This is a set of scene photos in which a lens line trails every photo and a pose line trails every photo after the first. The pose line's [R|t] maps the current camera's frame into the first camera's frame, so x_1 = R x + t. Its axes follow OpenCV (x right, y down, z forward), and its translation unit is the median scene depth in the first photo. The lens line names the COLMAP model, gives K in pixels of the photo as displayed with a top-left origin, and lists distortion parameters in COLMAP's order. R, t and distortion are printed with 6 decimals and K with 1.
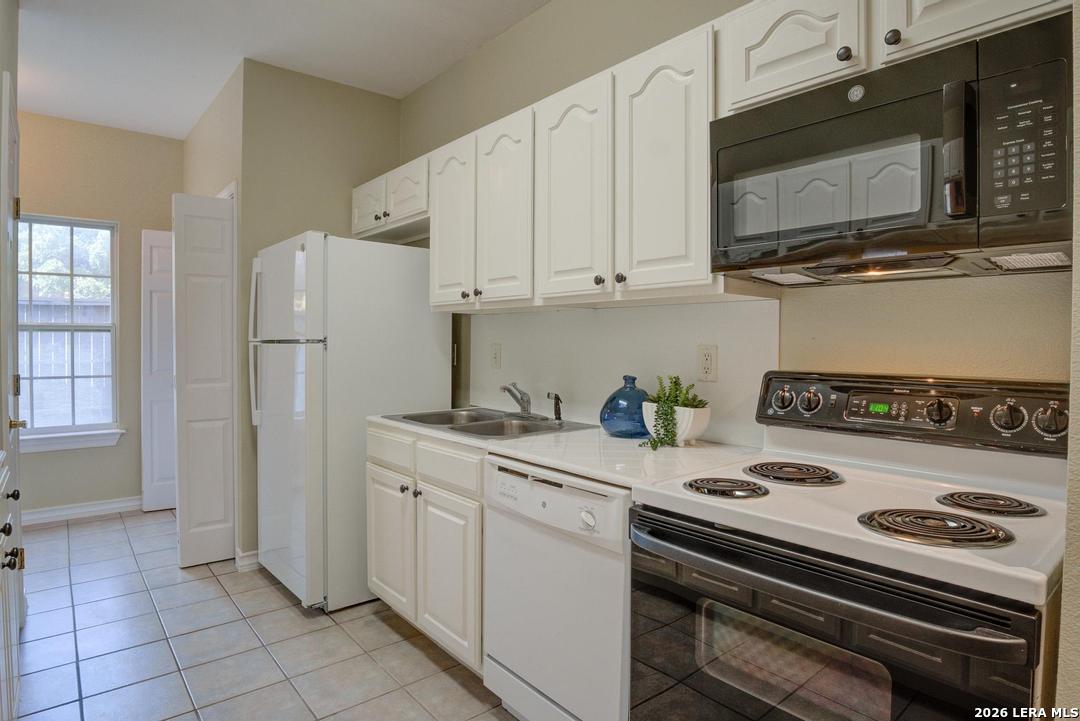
lens RADIAL K [[604.0, 0, 539.8], [0, 604.0, 355.3], [0, 0, 1]] dist [-0.052133, 0.012673]
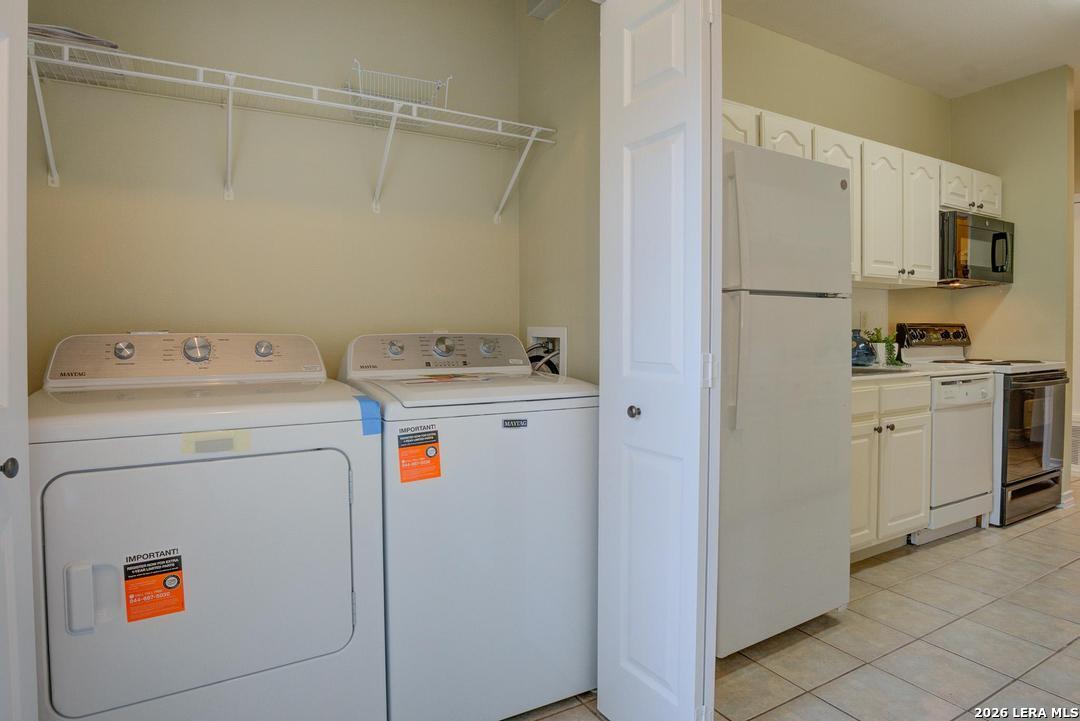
lens RADIAL K [[604.0, 0, 525.6], [0, 604.0, 347.2], [0, 0, 1]] dist [-0.052133, 0.012673]
pose [[0.190161, -0.029626, 0.981306, -1.643376], [0.025798, 0.999350, 0.025172, 0.020071], [-0.981414, 0.020529, 0.190802, 1.614332]]
